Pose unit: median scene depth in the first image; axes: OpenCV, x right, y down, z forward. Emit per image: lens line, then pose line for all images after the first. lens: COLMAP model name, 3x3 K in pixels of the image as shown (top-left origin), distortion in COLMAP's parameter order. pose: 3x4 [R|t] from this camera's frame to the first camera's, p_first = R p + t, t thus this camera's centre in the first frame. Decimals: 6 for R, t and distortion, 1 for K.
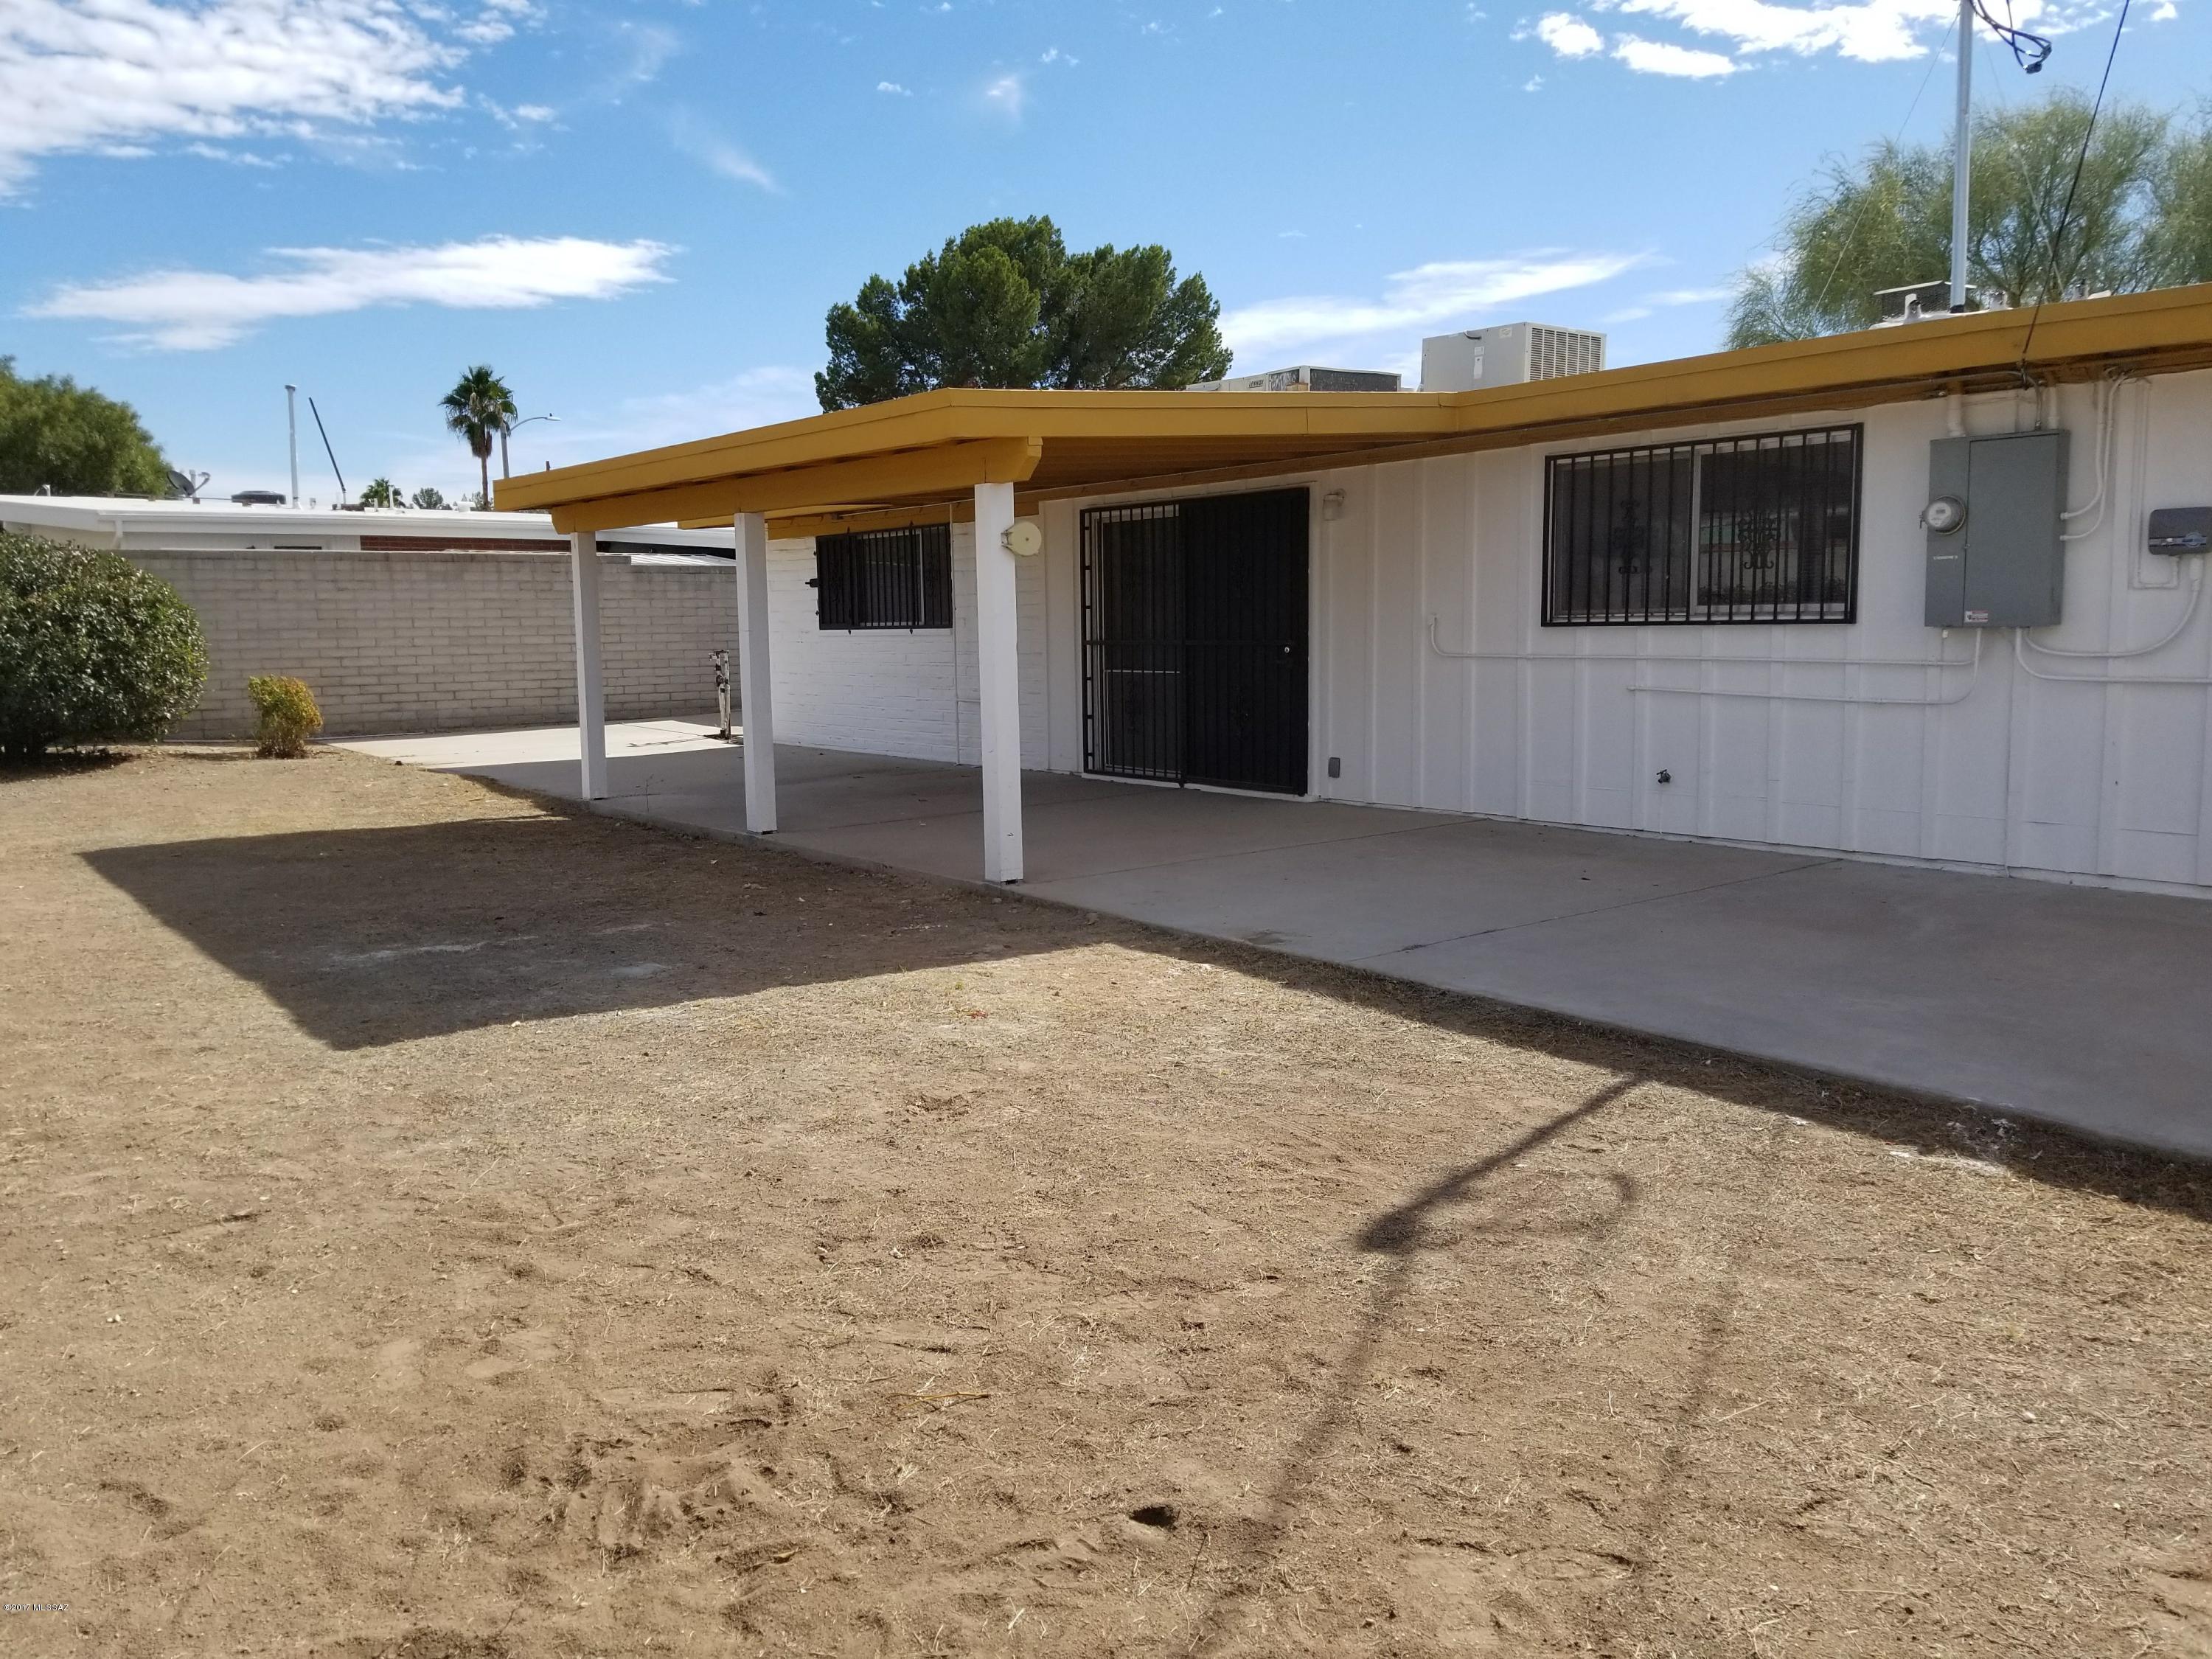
lens RADIAL K [[1748.8, 0, 1176.6], [0, 1748.8, 826.2], [0, 0, 1]] dist [0.042542, -0.076631]
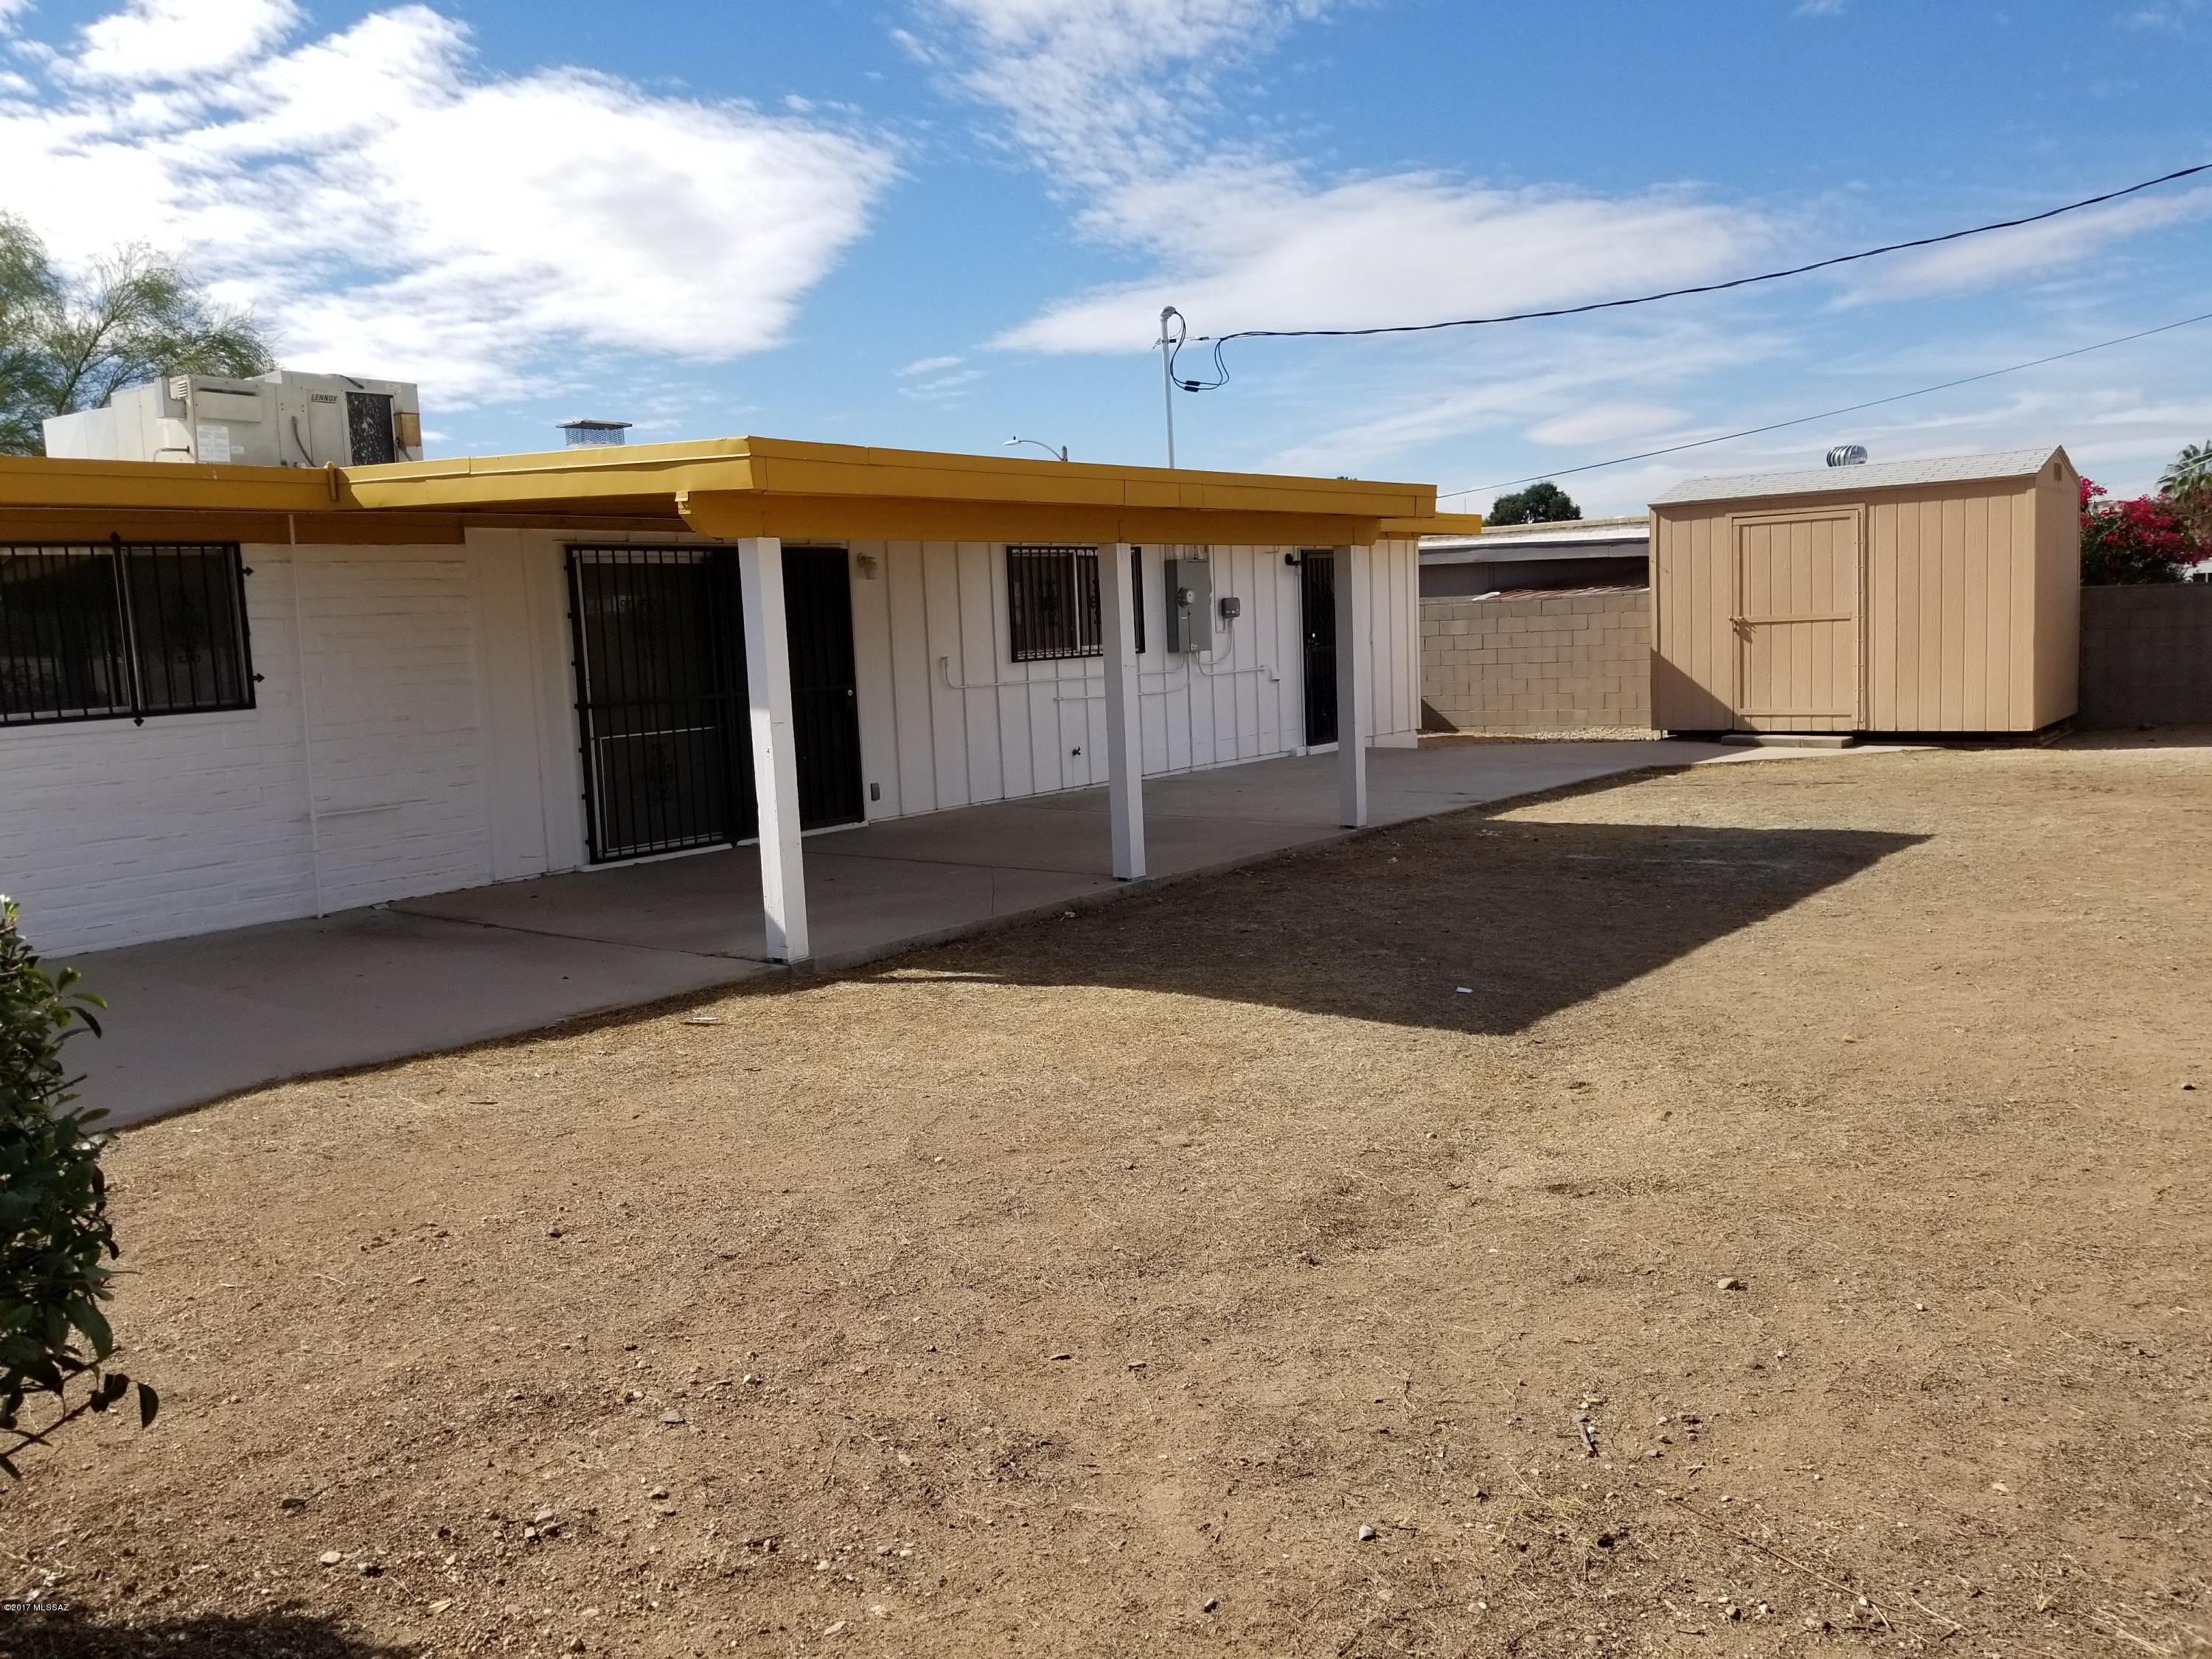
lens RADIAL K [[1748.8, 0, 1105.4], [0, 1748.8, 833.3], [0, 0, 1]] dist [0.042542, -0.076631]
pose [[-0.244084, -0.069701, 0.967246, -0.508322], [0.182301, 0.976333, 0.116360, -0.054315], [-0.952465, 0.204732, -0.225601, 0.536604]]
